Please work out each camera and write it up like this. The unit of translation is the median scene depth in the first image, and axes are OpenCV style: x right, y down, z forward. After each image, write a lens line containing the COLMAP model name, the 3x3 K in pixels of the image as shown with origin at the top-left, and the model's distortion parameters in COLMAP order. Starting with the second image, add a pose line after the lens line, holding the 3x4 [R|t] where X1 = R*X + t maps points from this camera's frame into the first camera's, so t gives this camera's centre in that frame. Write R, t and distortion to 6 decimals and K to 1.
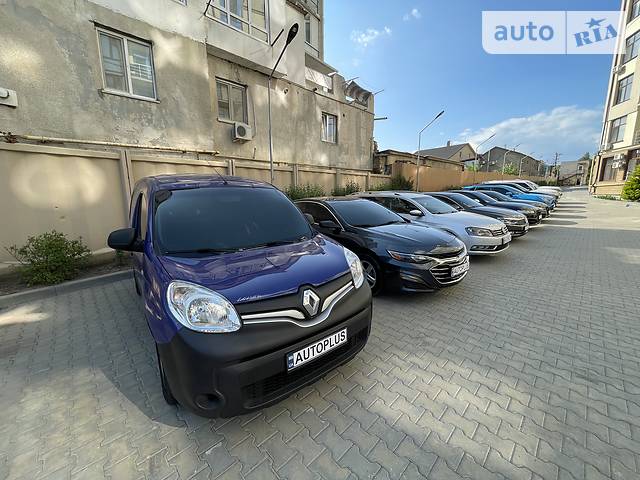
lens RADIAL K [[256.0, 0, 320.0], [0, 256.0, 240.0], [0, 0, 1]] dist [-0.006363, -0.000346]
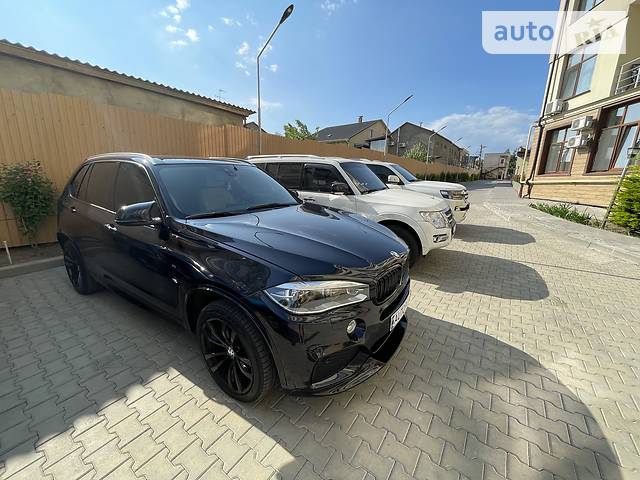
lens RADIAL K [[260.9, 0, 320.0], [0, 260.9, 240.0], [0, 0, 1]] dist [-0.003200, 0.000188]
pose [[0.980445, -0.006655, 0.196680, 0.851689], [-0.003420, 0.998701, 0.050841, -0.189111], [-0.196763, -0.050519, 0.979149, 0.861446]]
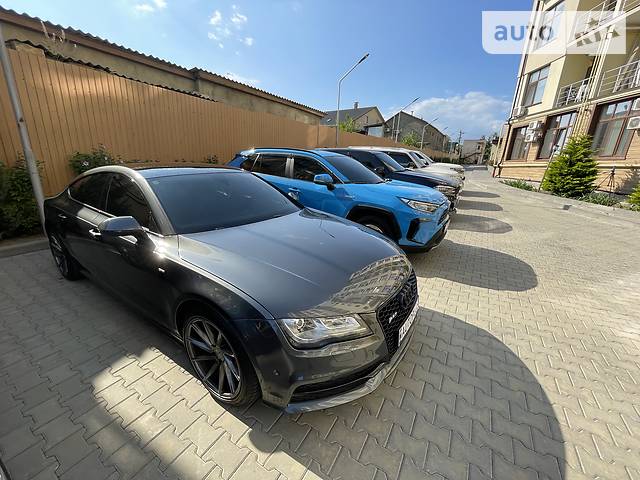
lens RADIAL K [[258.4, 0, 320.0], [0, 258.4, 240.0], [0, 0, 1]] dist [-0.005064, 0.000296]
pose [[0.964044, -0.023774, 0.264678, 0.578269], [-0.007474, 0.993170, 0.116433, -0.129678], [-0.265639, -0.114224, 0.957282, 0.621102]]
